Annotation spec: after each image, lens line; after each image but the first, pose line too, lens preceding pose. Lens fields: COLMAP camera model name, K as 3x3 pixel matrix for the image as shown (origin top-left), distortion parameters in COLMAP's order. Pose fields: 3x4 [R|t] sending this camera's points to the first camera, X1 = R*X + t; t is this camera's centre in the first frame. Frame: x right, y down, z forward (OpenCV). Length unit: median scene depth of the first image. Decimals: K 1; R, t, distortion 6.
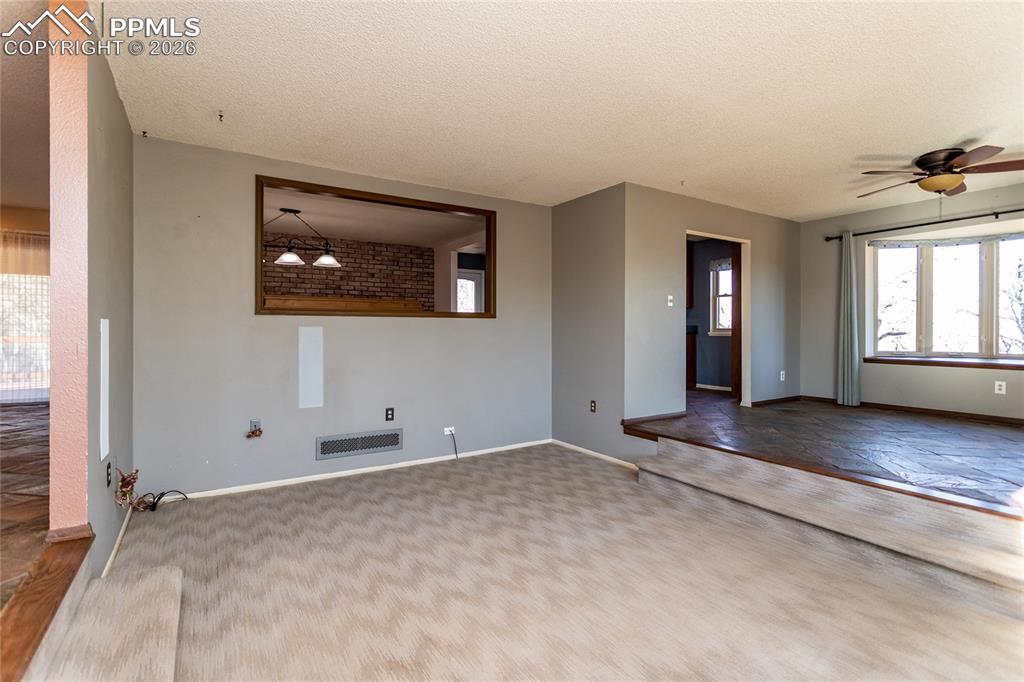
lens RADIAL K [[491.5, 0, 512.5], [0, 491.5, 333.4], [0, 0, 1]] dist [-0.001698, 0.000281]
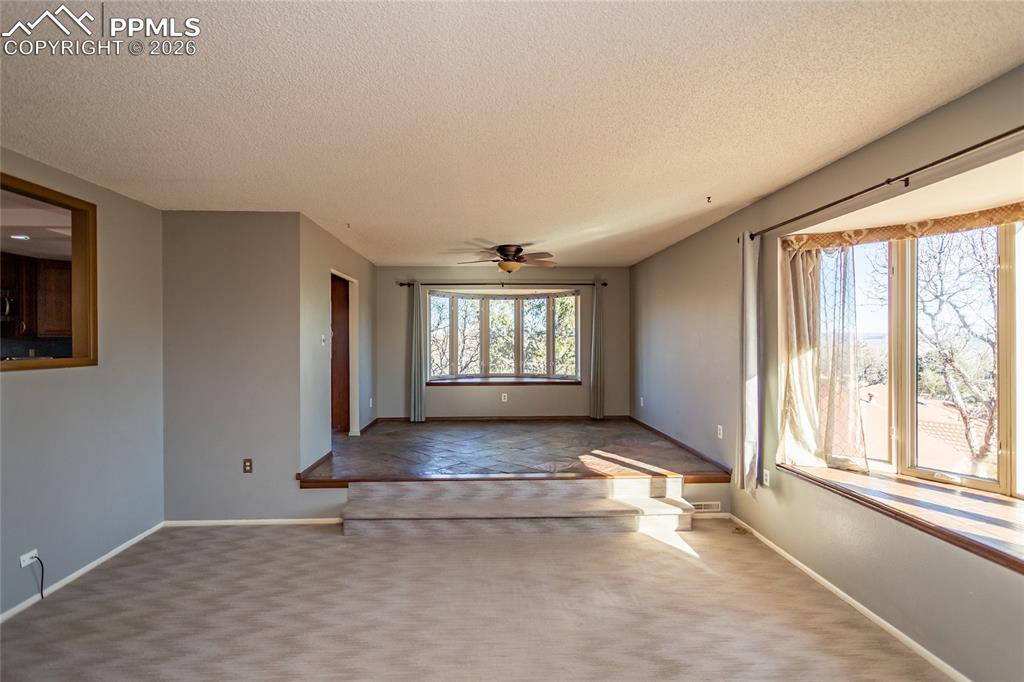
lens RADIAL K [[515.6, 0, 512.0], [0, 515.6, 341.0], [0, 0, 1]] dist [0.001584, 0.001097]
pose [[0.497353, -0.001720, 0.867547, -0.392911], [0.008532, 0.999959, -0.002908, -0.061083], [-0.867506, 0.008848, 0.497347, 0.177052]]
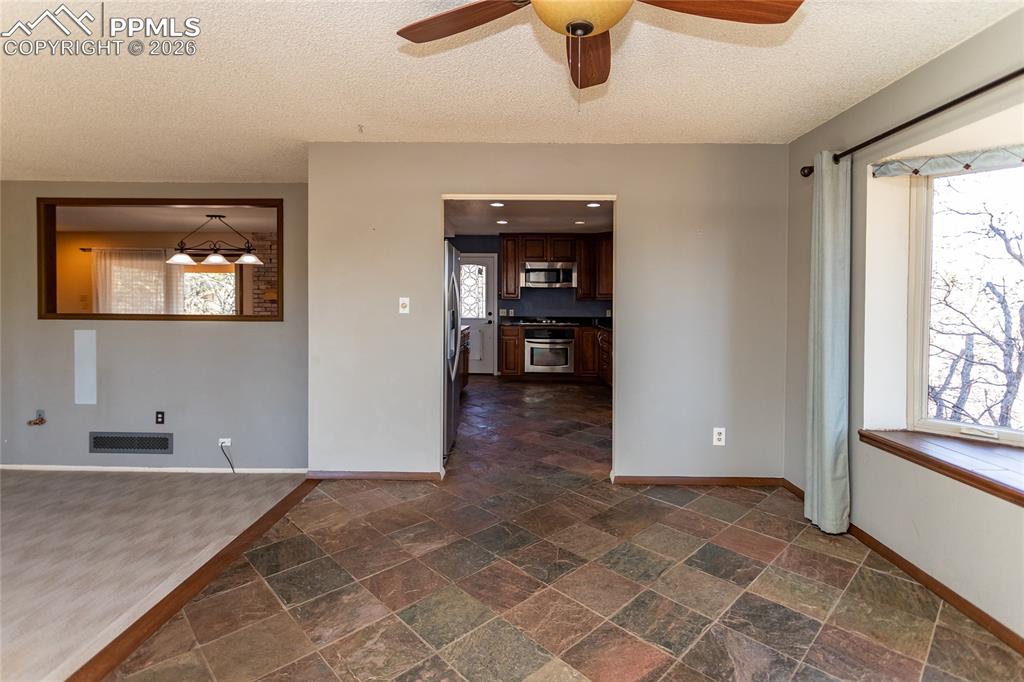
lens RADIAL K [[474.5, 0, 511.5], [0, 474.5, 308.5], [0, 0, 1]] dist [0.000796, 0.000171]
pose [[0.831177, 0.017739, -0.555725, 0.827371], [-0.012719, 0.999836, 0.012892, -0.074597], [0.555862, -0.003647, 0.831266, 0.560357]]
